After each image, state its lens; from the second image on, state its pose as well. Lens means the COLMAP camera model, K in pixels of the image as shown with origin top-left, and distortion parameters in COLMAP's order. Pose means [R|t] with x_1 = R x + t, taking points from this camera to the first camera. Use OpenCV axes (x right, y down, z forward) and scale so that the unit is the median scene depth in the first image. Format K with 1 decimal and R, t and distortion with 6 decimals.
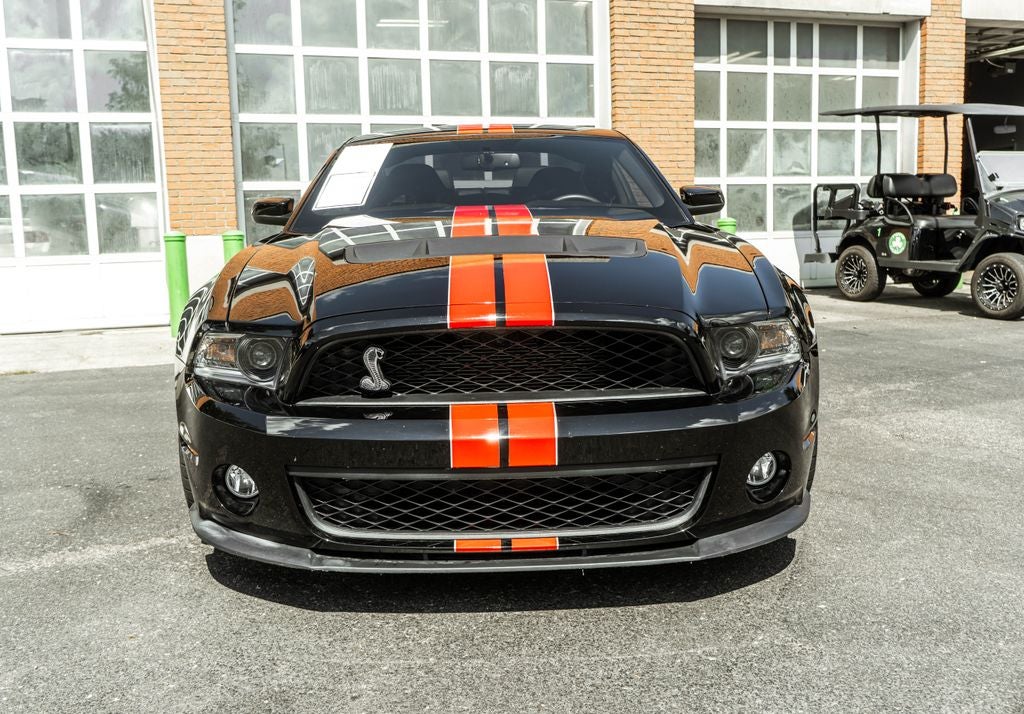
lens RADIAL K [[938.5, 0, 469.4], [0, 938.5, 354.7], [0, 0, 1]] dist [-0.017277, 0.003236]
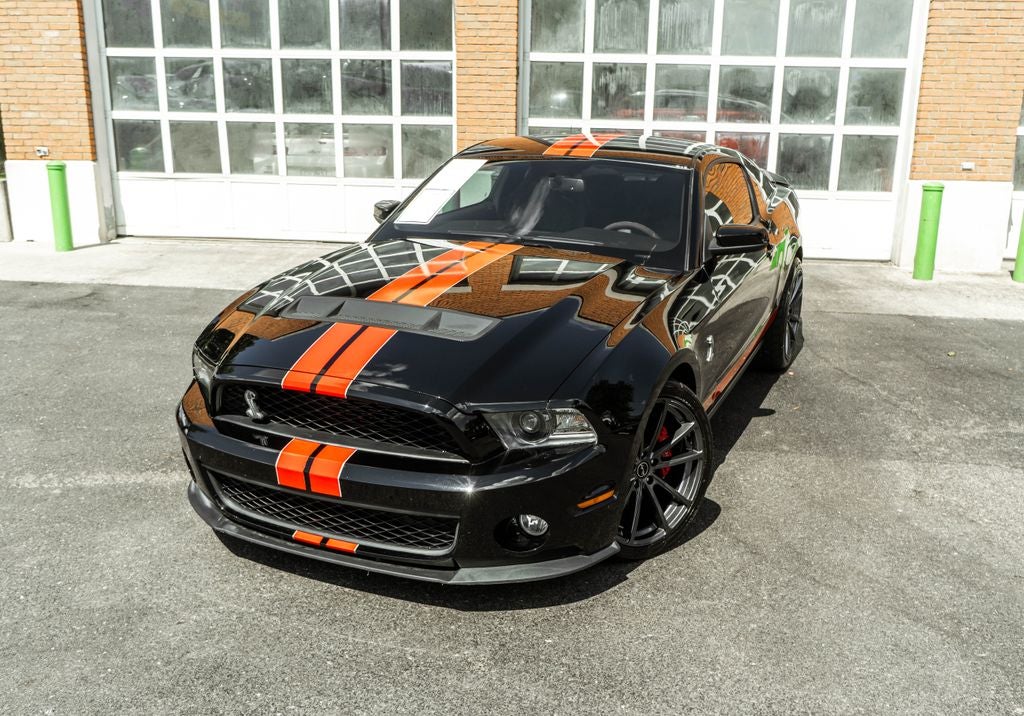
lens RADIAL K [[979.8, 0, 512.0], [0, 979.8, 358.0], [0, 0, 1]] dist [-0.016283, -0.002283]
pose [[0.915507, 0.139509, -0.377339, 0.207480], [-0.091229, 0.985507, 0.143018, -0.077574], [0.391822, -0.096509, 0.914965, -0.050918]]
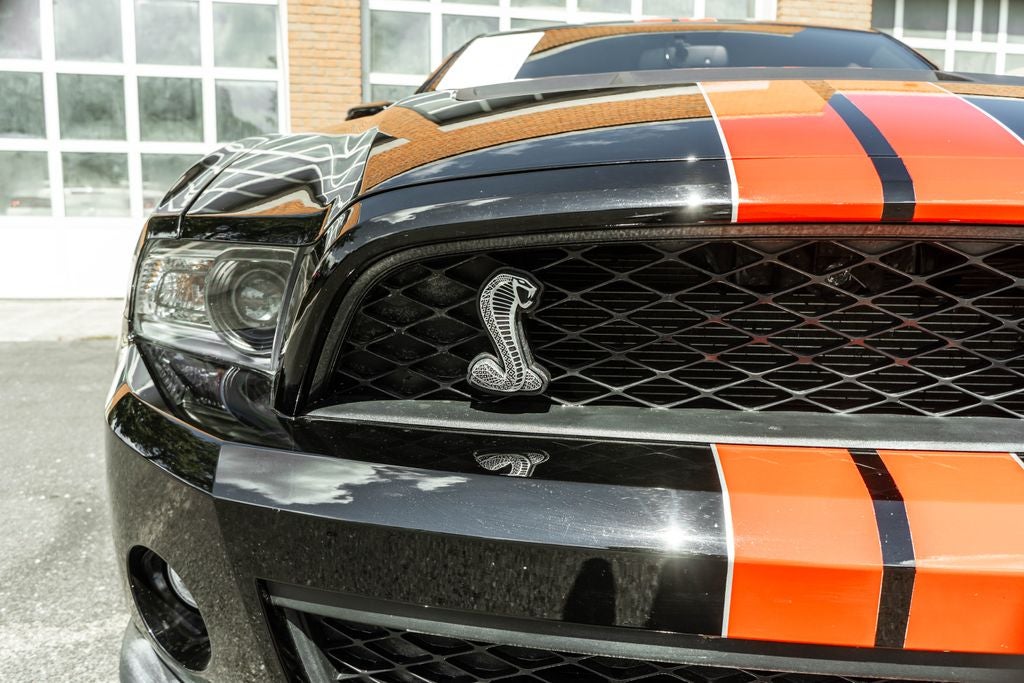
lens RADIAL K [[862.2, 0, 506.0], [0, 862.2, 327.0], [0, 0, 1]] dist [-0.007239, 0.000508]
pose [[0.994293, 0.044780, -0.096829, -0.017667], [-0.046714, 0.998750, -0.017803, 0.004640], [0.095911, 0.022225, 0.995142, 0.168826]]
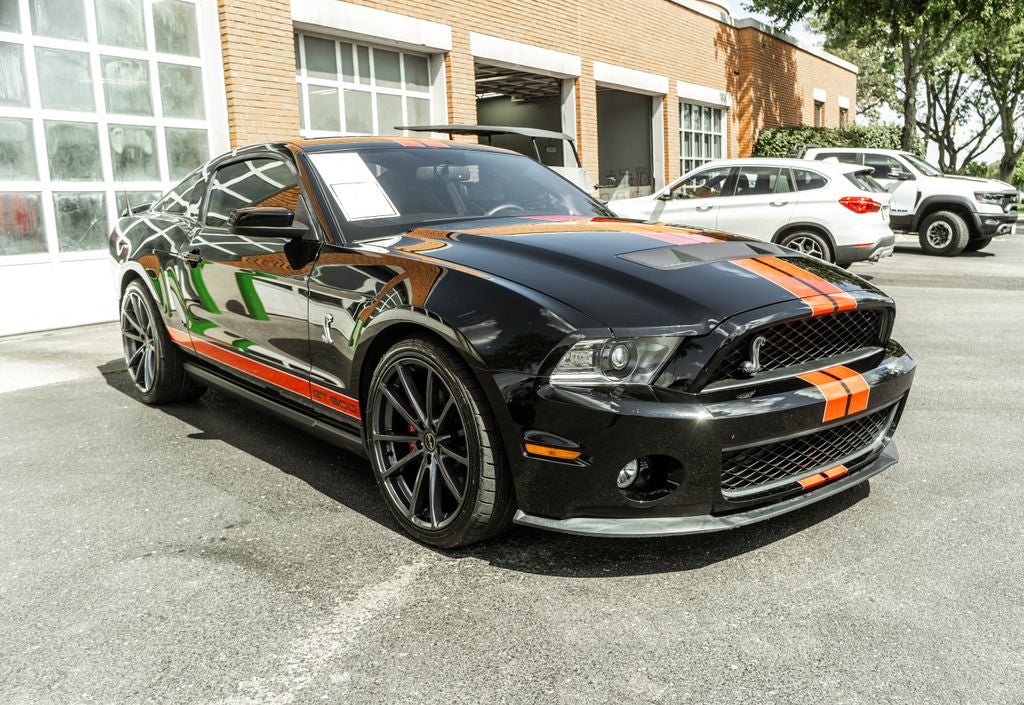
lens RADIAL K [[904.7, 0, 499.7], [0, 904.7, 353.1], [0, 0, 1]] dist [-0.017119, 0.000011]
pose [[0.778217, -0.100039, 0.619976, -0.281323], [0.096941, 0.994534, 0.038794, -0.016745], [-0.620468, 0.029911, 0.783661, 0.072152]]
